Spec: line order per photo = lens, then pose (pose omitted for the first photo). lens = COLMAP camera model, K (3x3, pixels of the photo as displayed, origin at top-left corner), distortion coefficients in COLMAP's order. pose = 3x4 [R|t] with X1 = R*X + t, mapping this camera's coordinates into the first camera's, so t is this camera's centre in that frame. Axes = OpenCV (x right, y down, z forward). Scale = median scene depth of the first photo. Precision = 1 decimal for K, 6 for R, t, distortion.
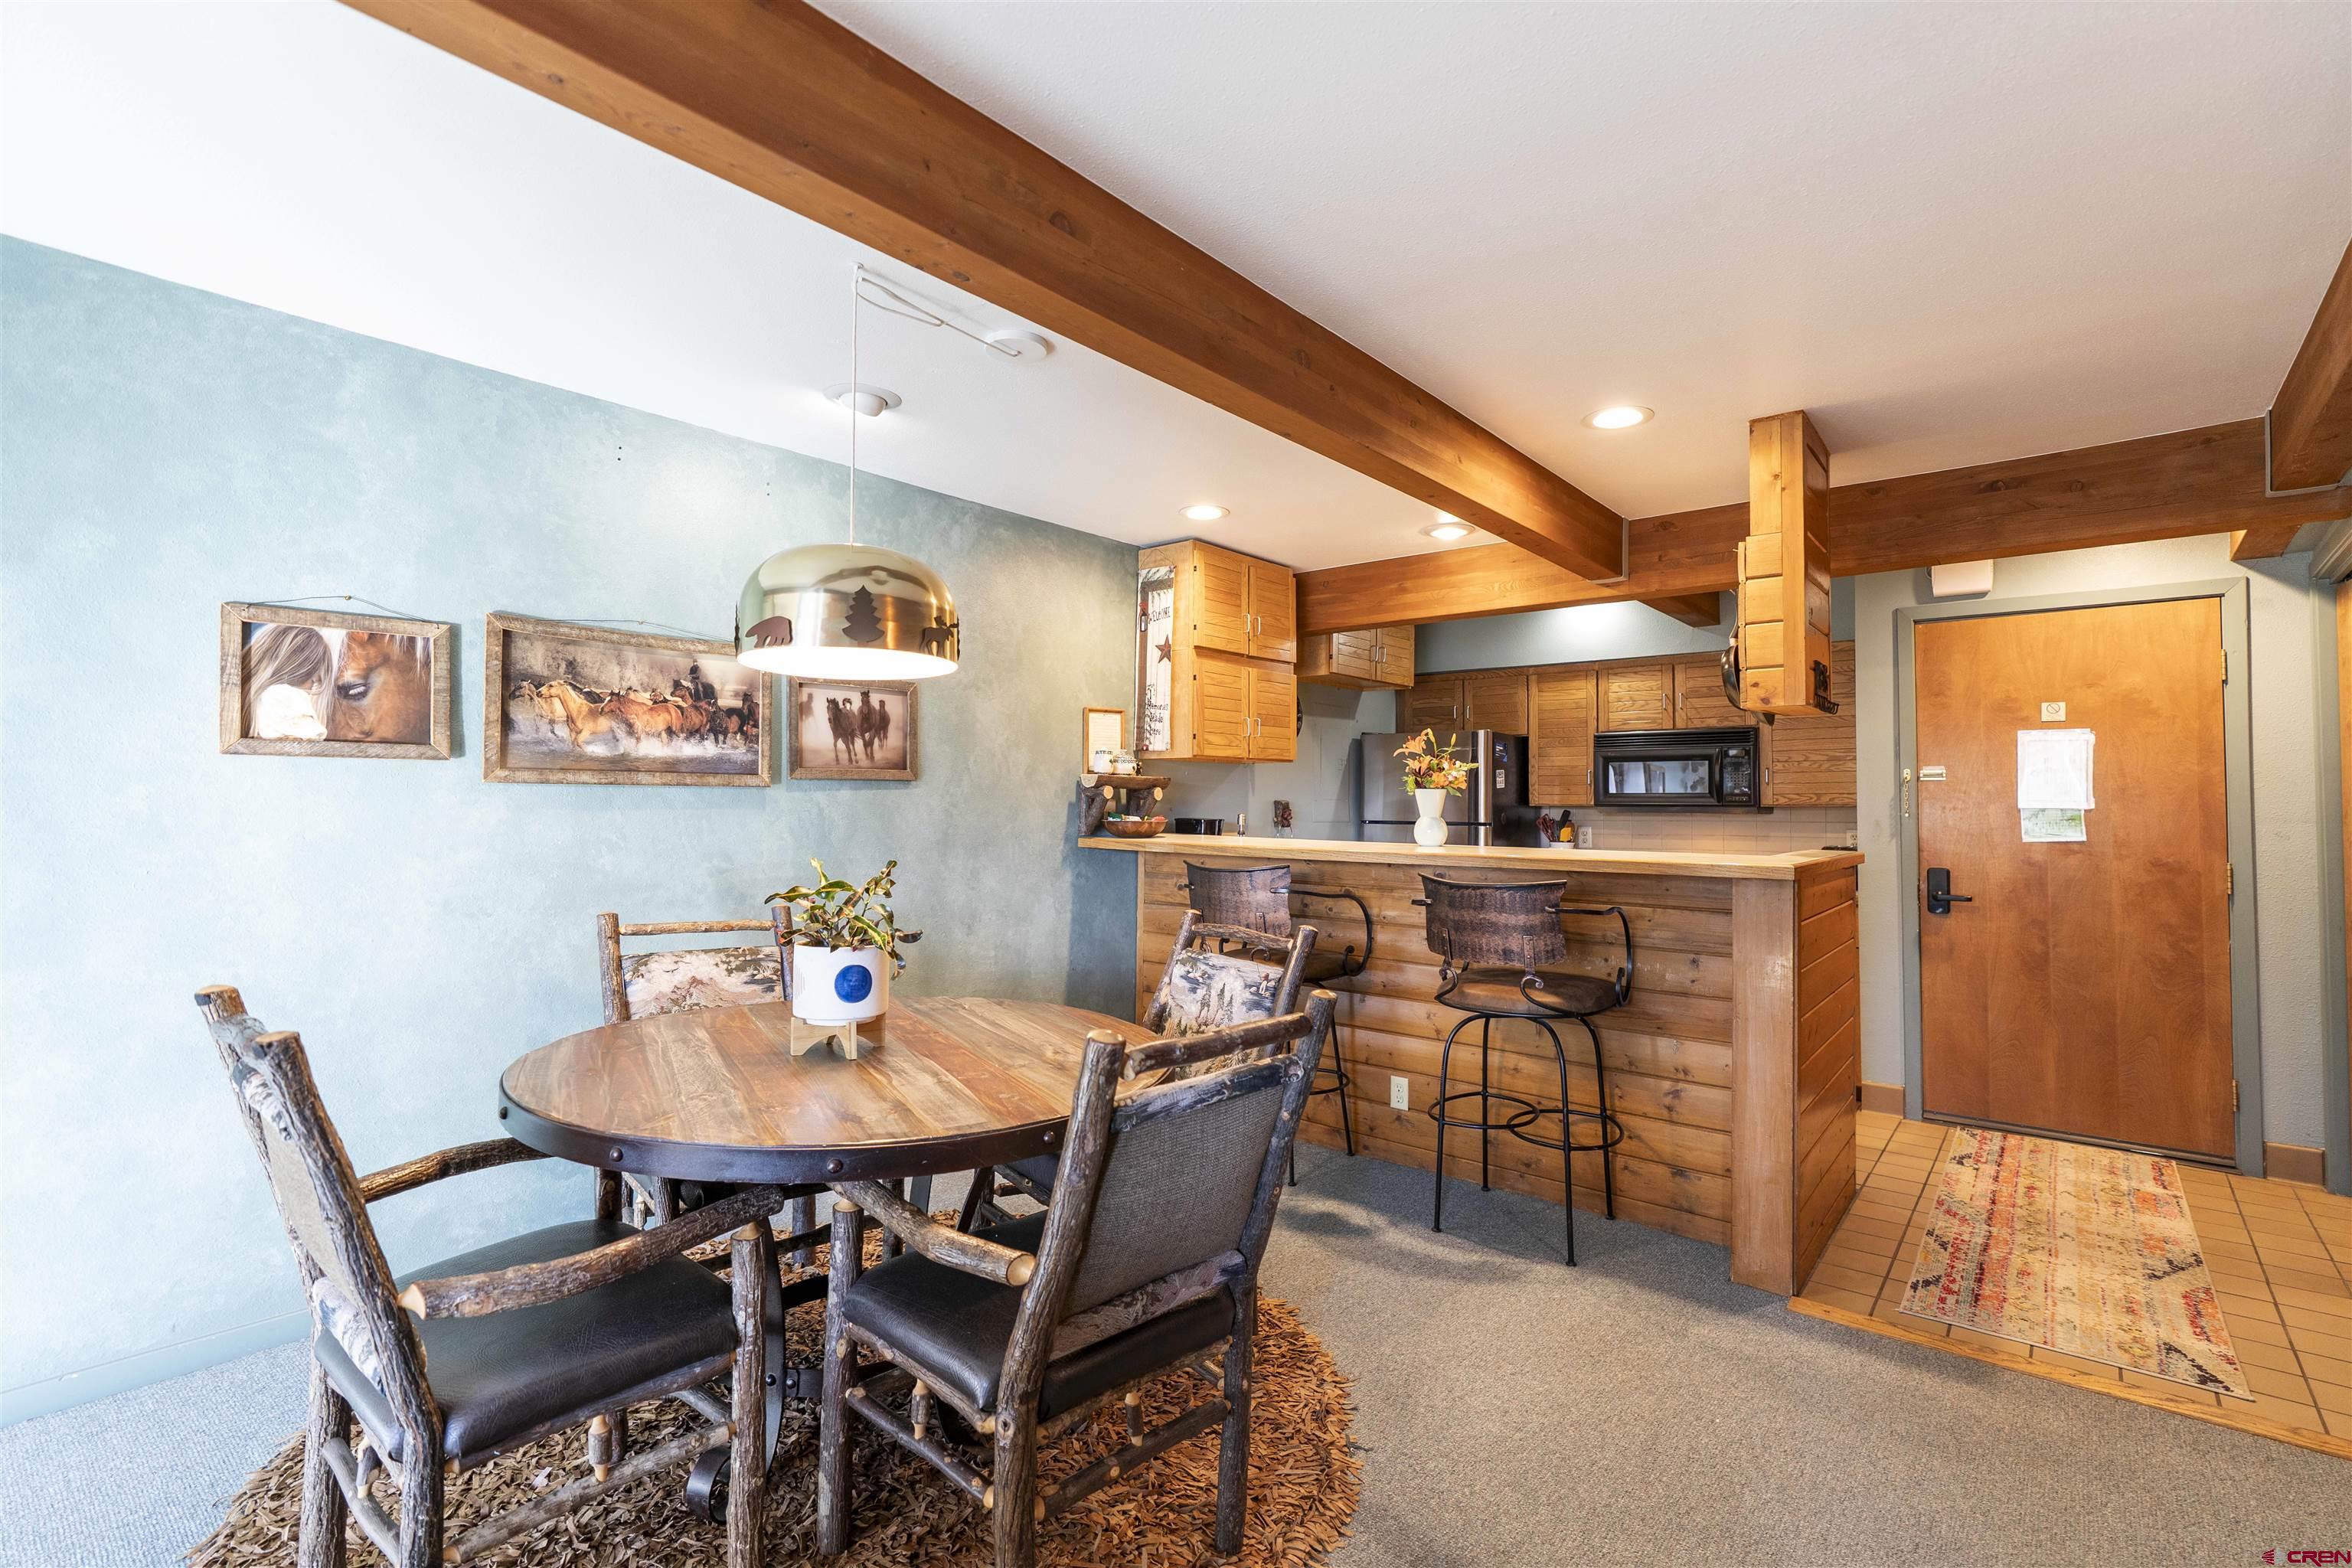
lens RADIAL K [[1068.6, 0, 1169.8], [0, 1068.6, 780.2], [0, 0, 1]] dist [-0.011701, 0.005292]
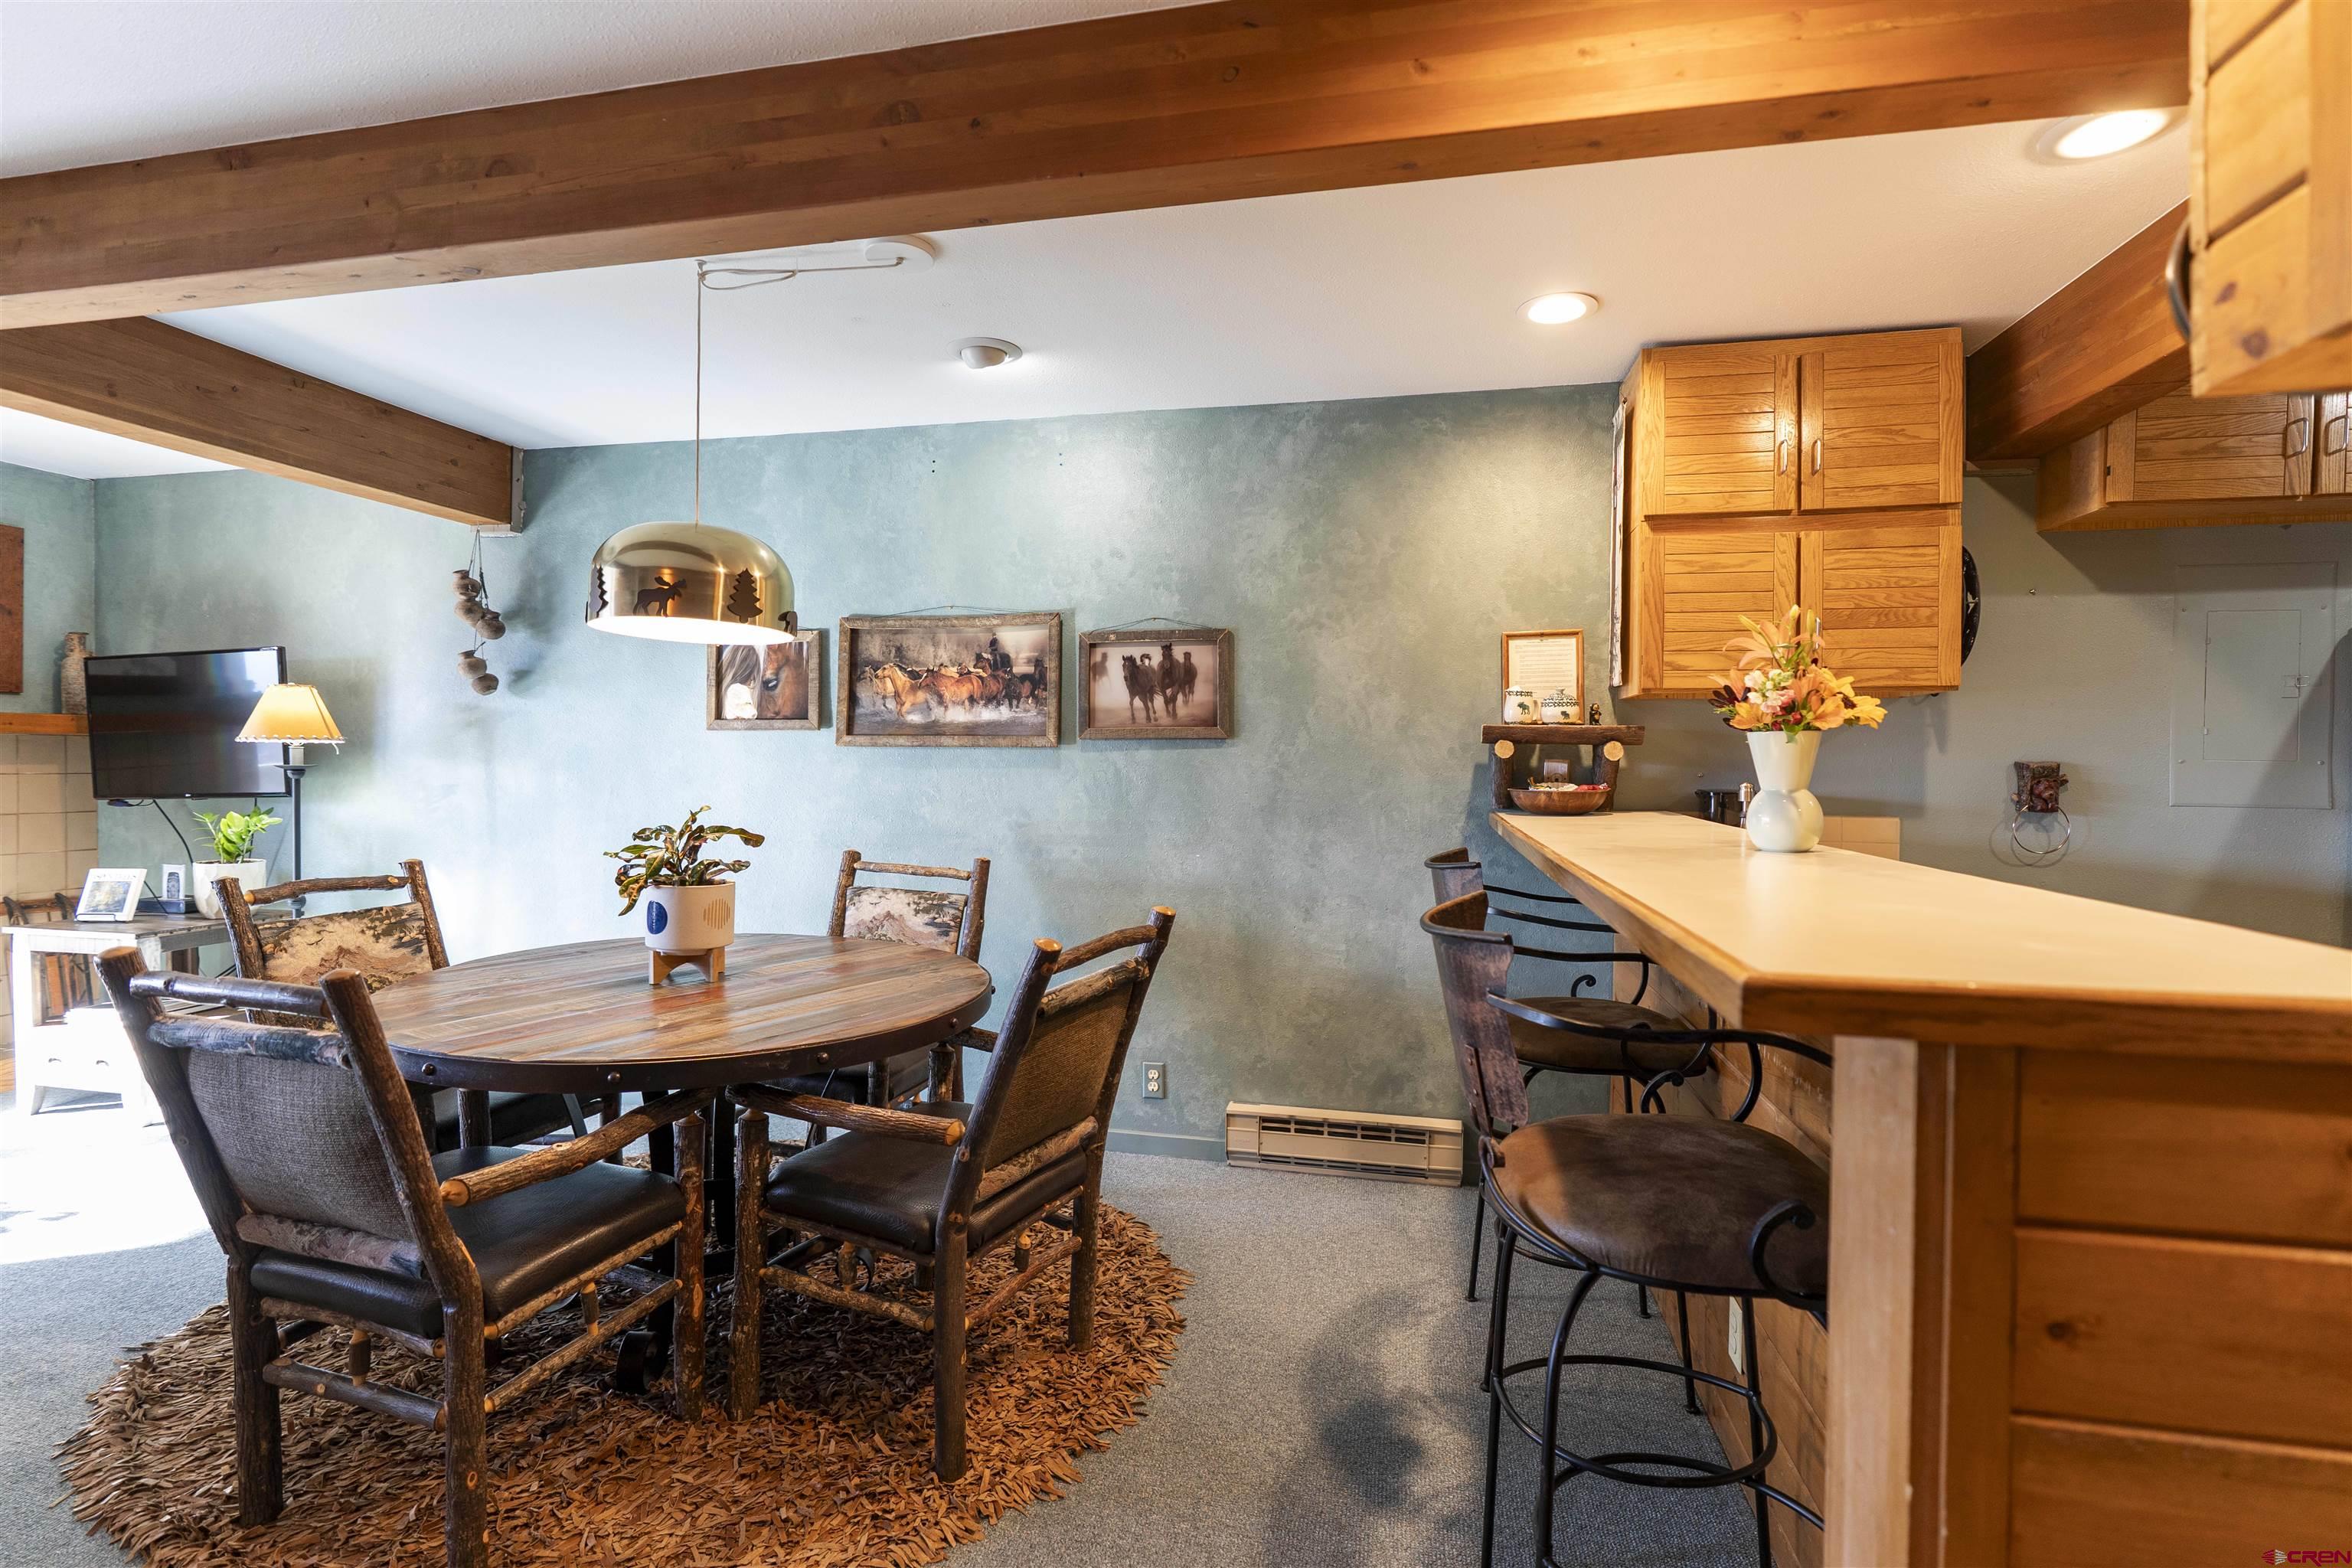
lens RADIAL K [[1083.6, 0, 1168.4], [0, 1083.6, 778.4], [0, 0, 1]] dist [-0.008044, 0.000957]
pose [[0.473561, 0.009329, -0.880712, 0.620906], [0.012469, 0.999773, 0.017295, 0.020248], [0.880673, -0.019172, 0.473337, 0.607628]]
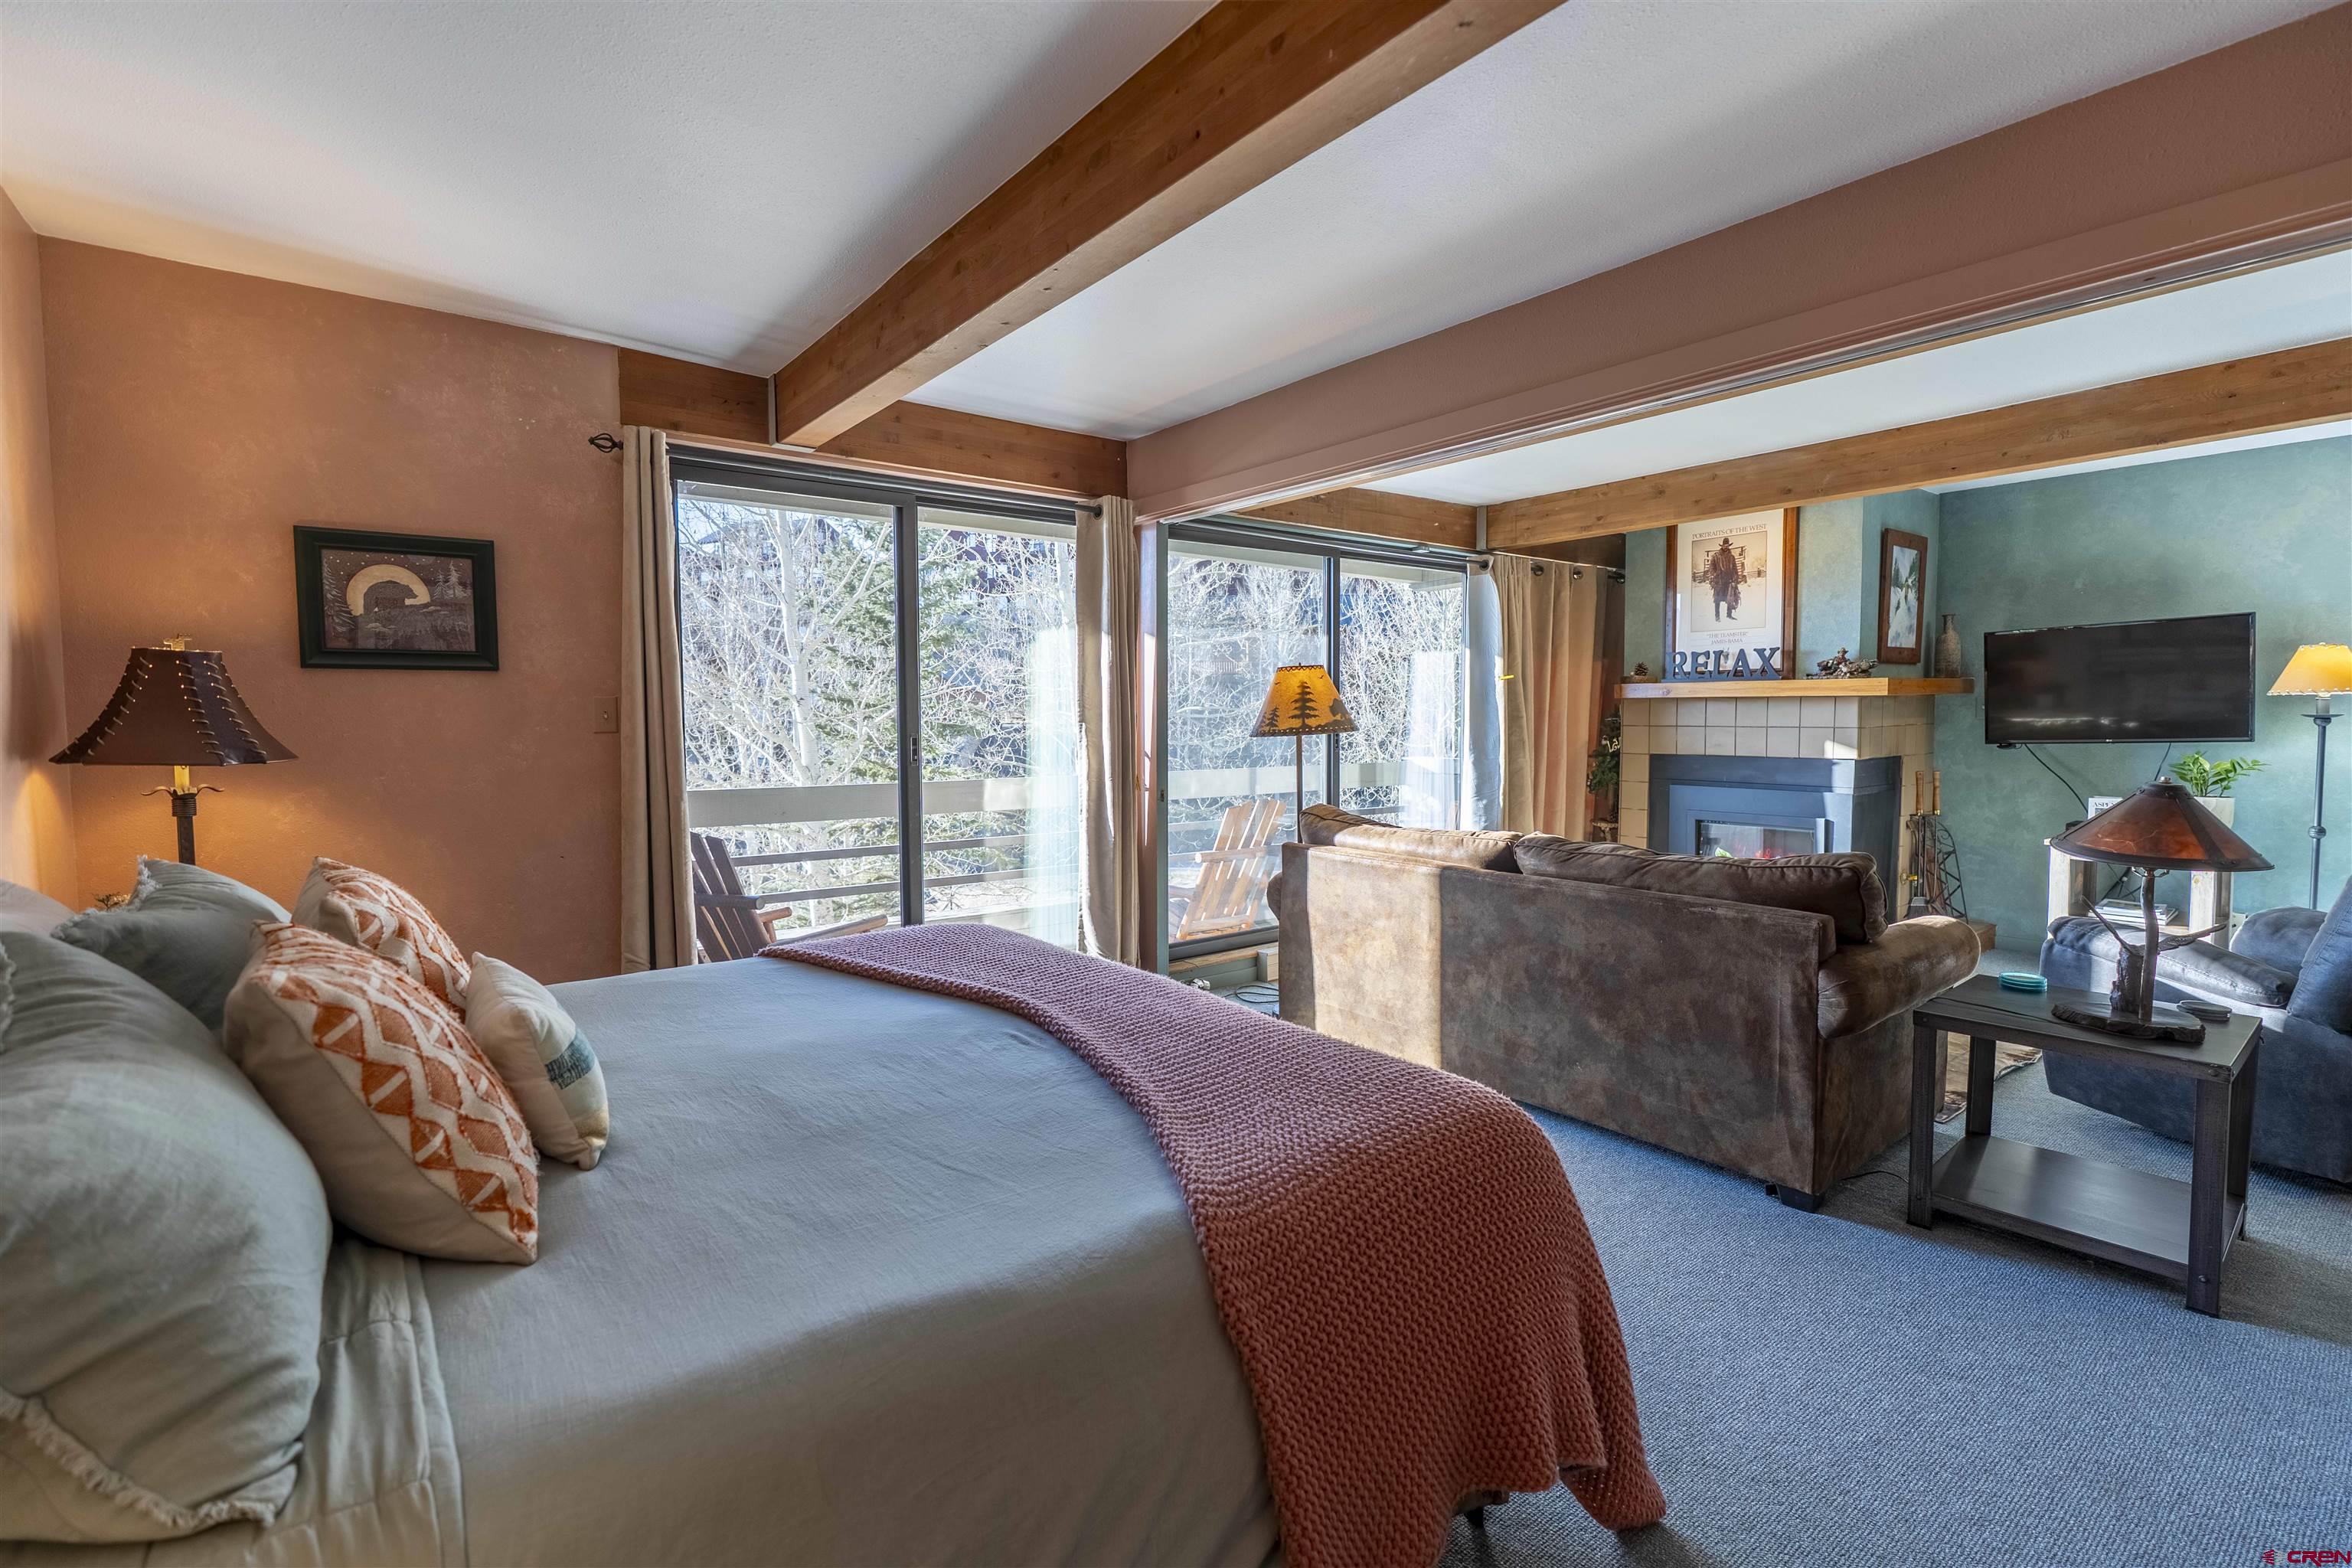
lens RADIAL K [[1068.6, 0, 1169.8], [0, 1068.6, 780.2], [0, 0, 1]] dist [-0.011701, 0.005292]
pose [[-0.202673, 0.058704, -0.977485, 0.738889], [0.031645, 0.998073, 0.053379, -0.019579], [0.978735, -0.020114, -0.204140, -0.821165]]
